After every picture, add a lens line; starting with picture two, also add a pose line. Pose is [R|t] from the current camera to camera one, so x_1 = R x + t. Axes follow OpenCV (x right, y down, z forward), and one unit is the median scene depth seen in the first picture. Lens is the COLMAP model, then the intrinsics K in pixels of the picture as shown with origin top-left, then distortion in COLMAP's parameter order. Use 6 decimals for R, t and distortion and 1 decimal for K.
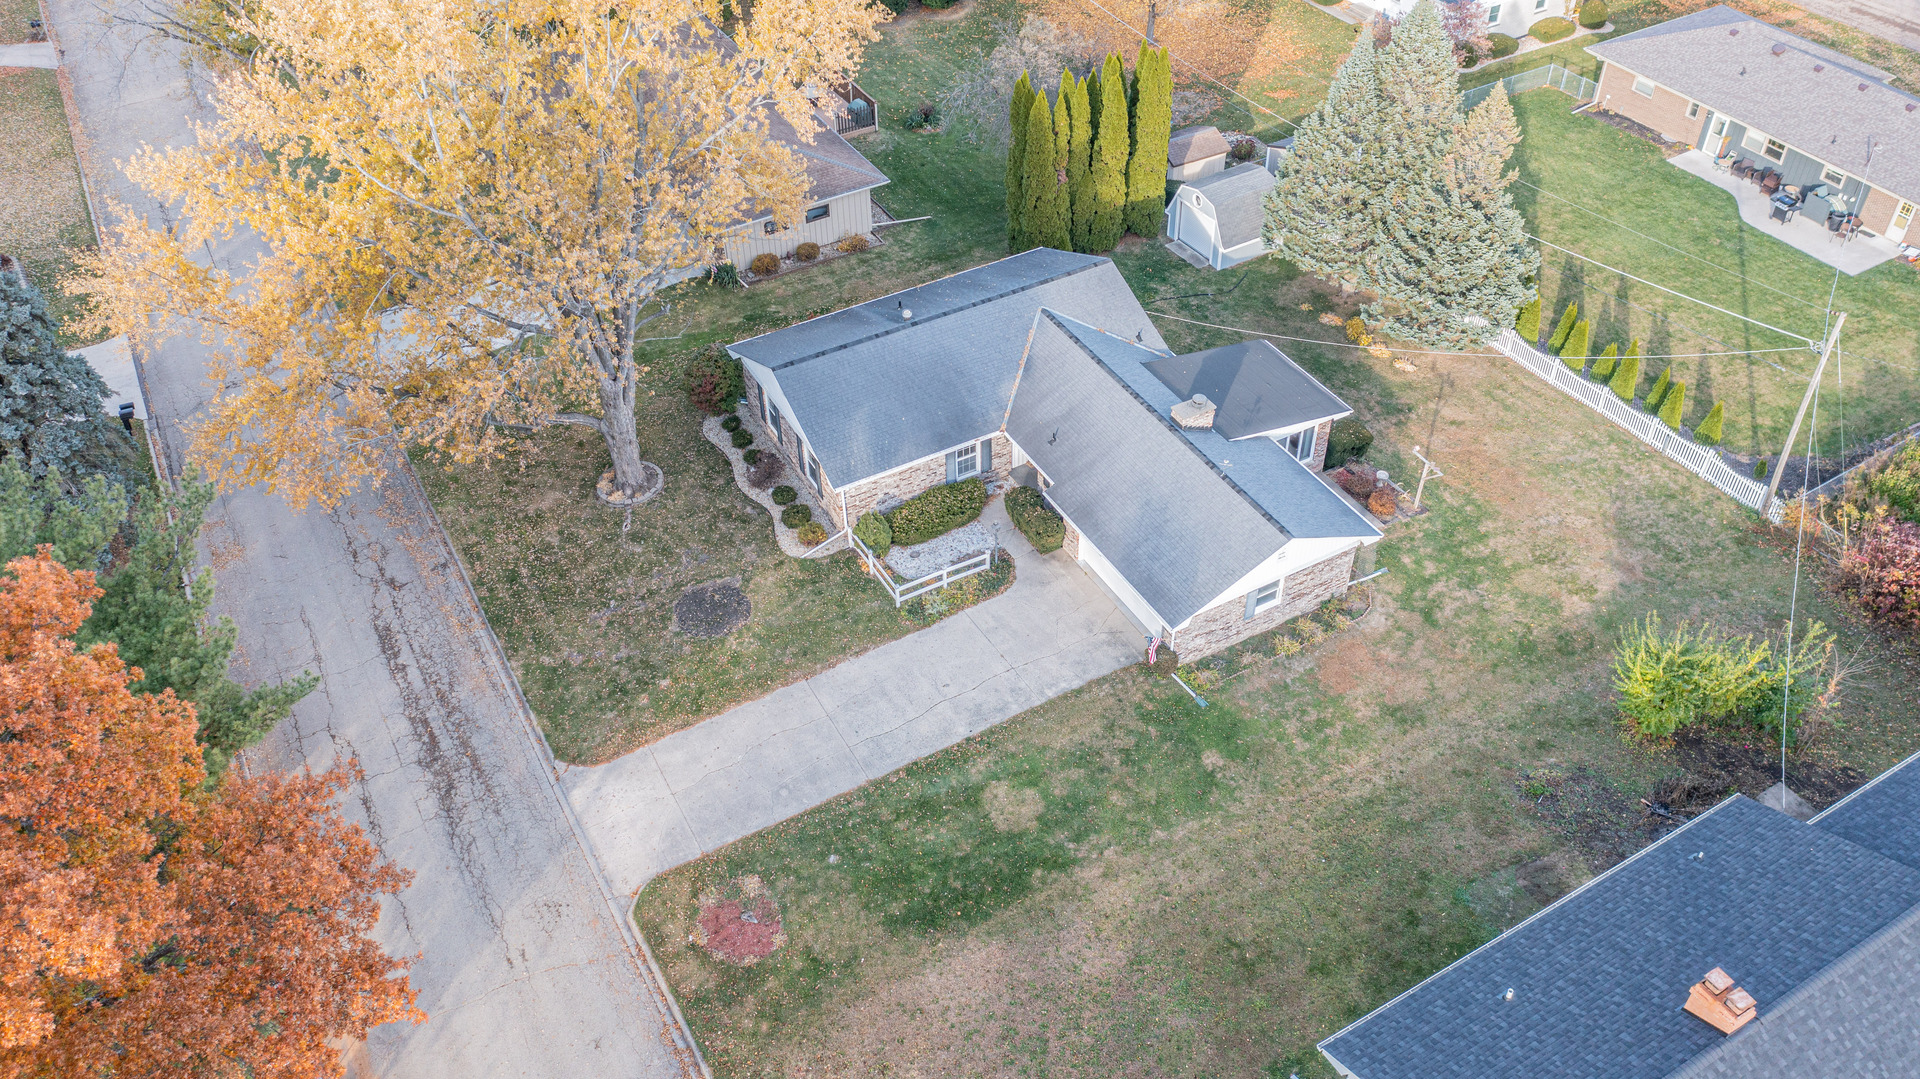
lens RADIAL K [[1541.4, 0, 950.7], [0, 1541.4, 530.6], [0, 0, 1]] dist [-0.031867, 0.011501]
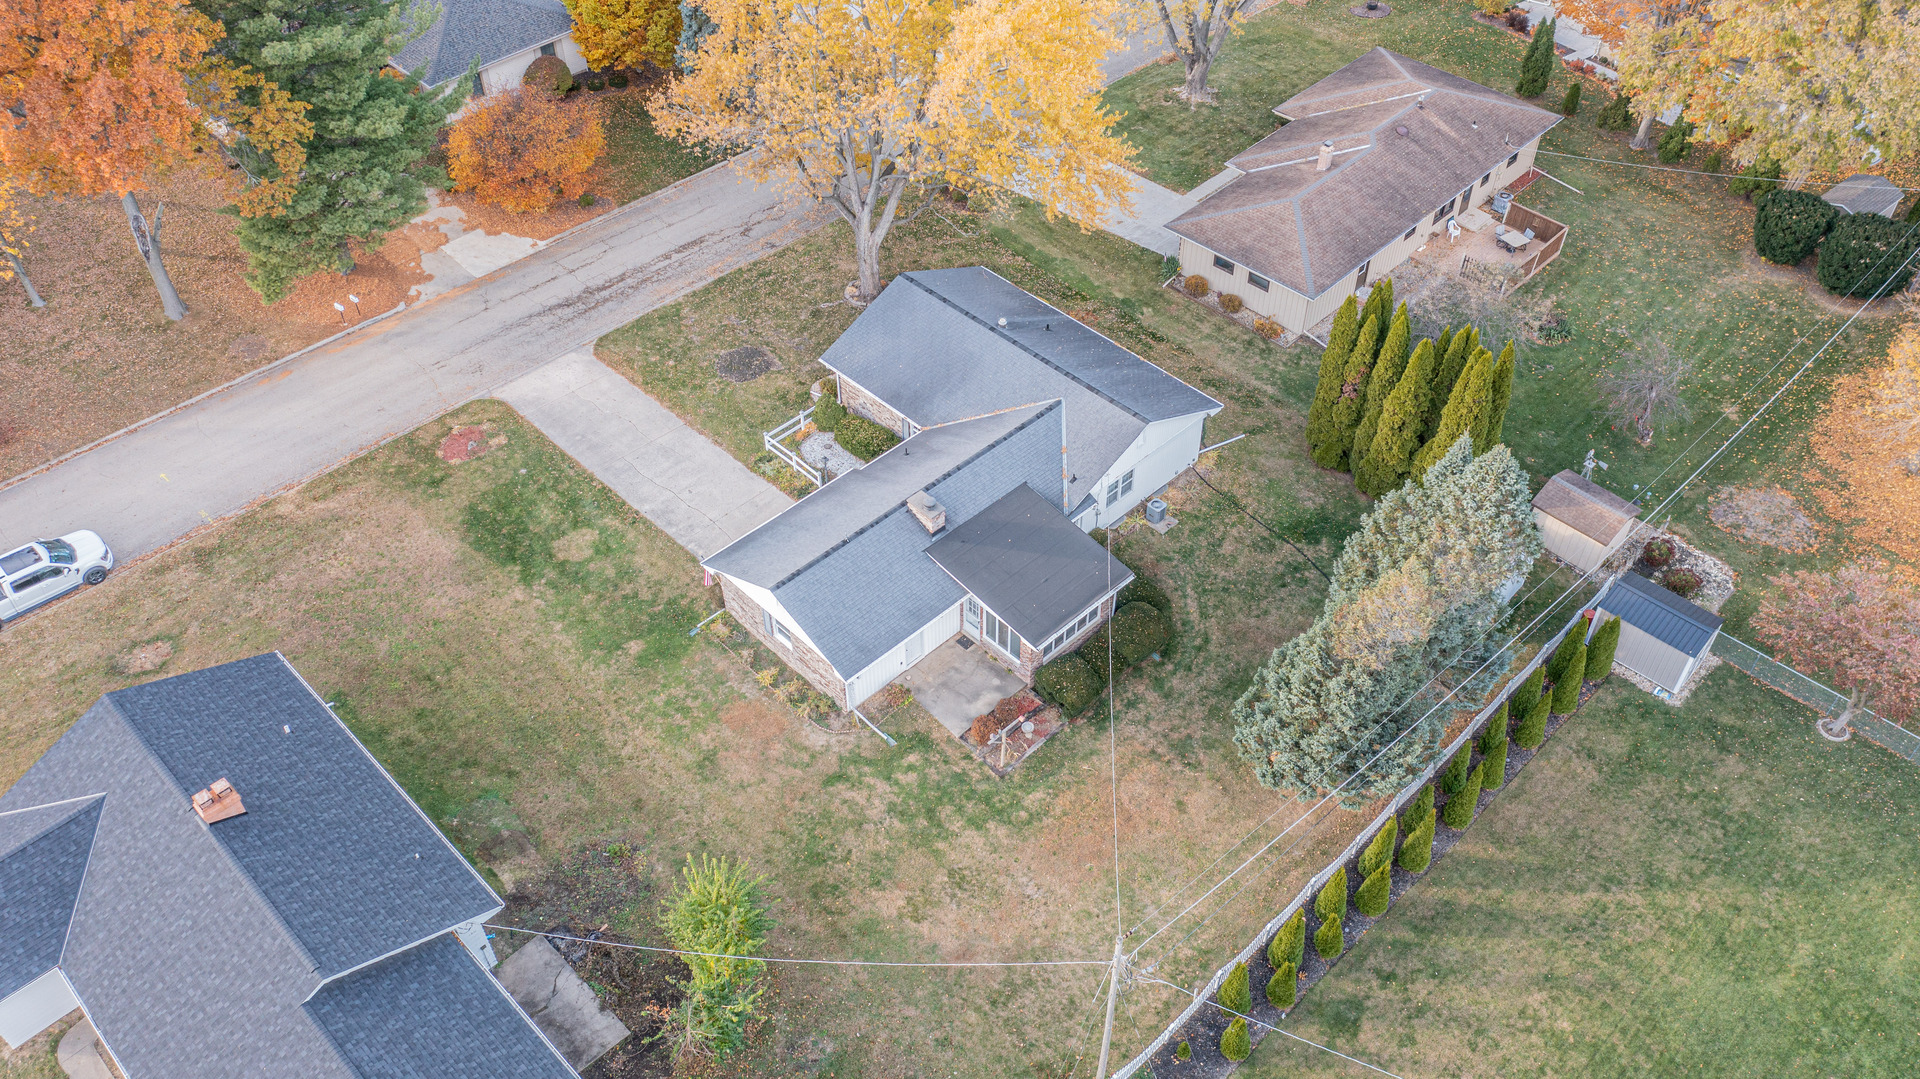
lens RADIAL K [[1541.4, 0, 947.7], [0, 1541.4, 545.4], [0, 0, 1]] dist [-0.031867, 0.011501]
pose [[0.246888, 0.685226, -0.685209, 1.017136], [-0.625728, 0.652652, 0.427212, -0.587555], [0.739940, 0.323281, 0.589897, 0.421334]]
